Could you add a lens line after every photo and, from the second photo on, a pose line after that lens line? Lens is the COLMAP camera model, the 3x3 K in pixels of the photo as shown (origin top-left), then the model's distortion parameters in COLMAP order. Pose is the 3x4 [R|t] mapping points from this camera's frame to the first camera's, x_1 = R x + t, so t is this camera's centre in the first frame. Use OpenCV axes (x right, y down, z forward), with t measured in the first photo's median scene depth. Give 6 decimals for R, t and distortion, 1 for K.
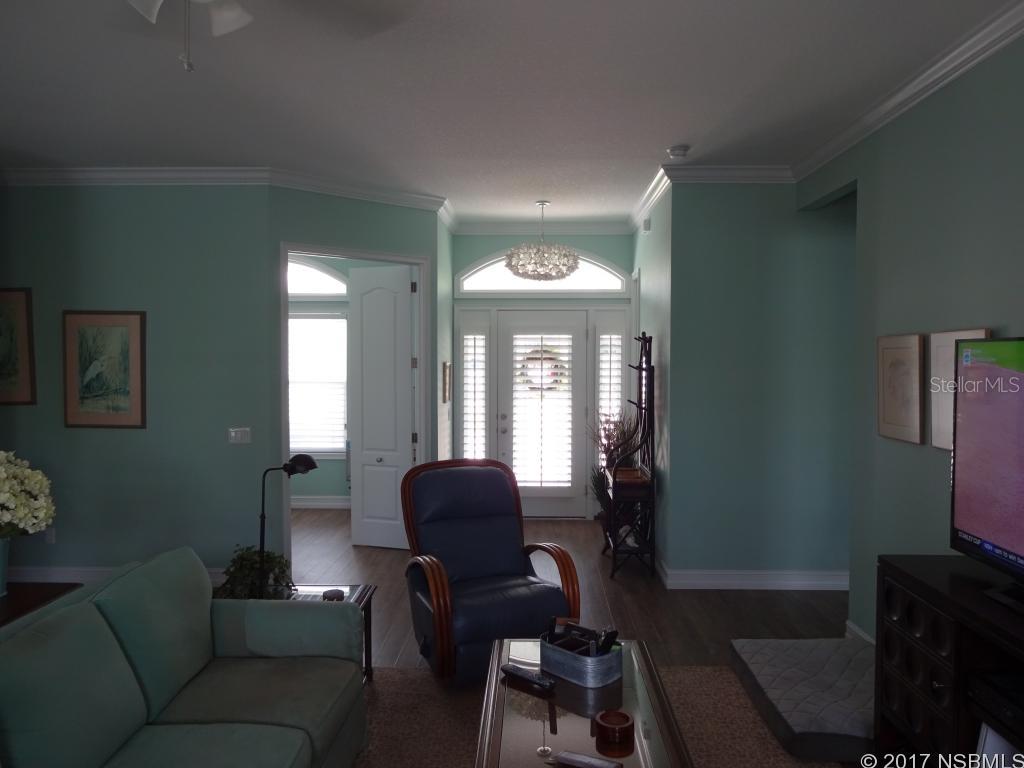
lens RADIAL K [[749.7, 0, 513.7], [0, 749.7, 388.3], [0, 0, 1]] dist [-0.002658, 0.004218]
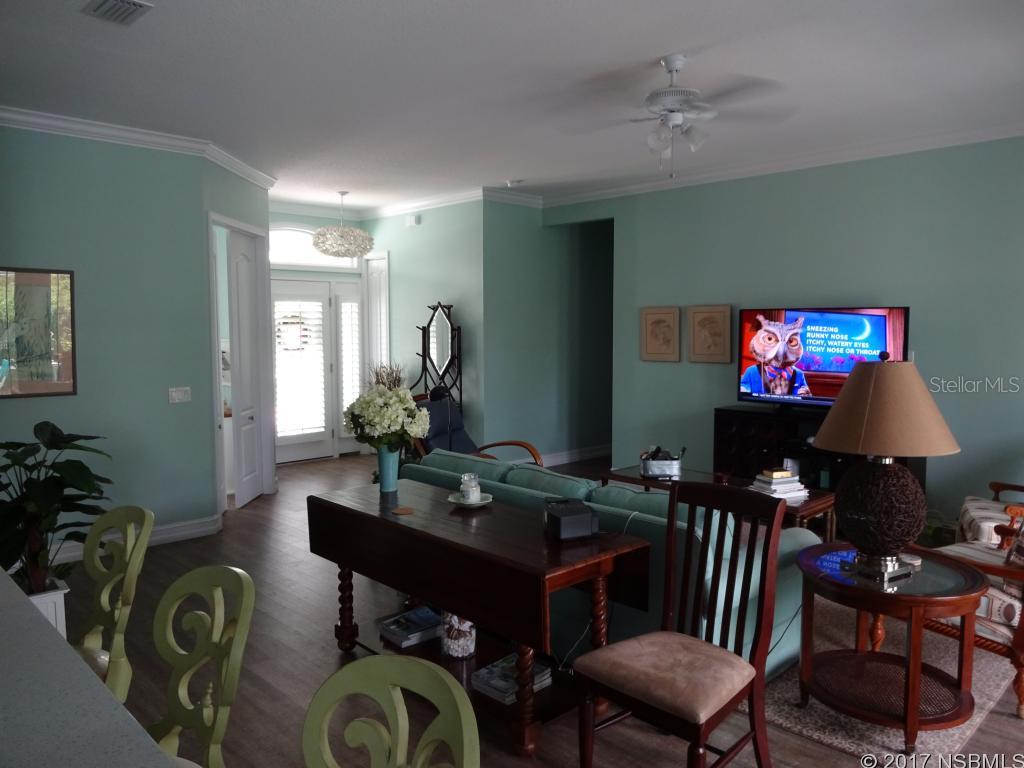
lens RADIAL K [[749.7, 0, 509.2], [0, 749.7, 380.8], [0, 0, 1]] dist [-0.002658, 0.004218]
pose [[0.704524, -0.056900, 0.707395, -0.553655], [0.036233, 0.998365, 0.044218, 0.009956], [-0.708754, -0.005521, 0.705434, -0.039190]]
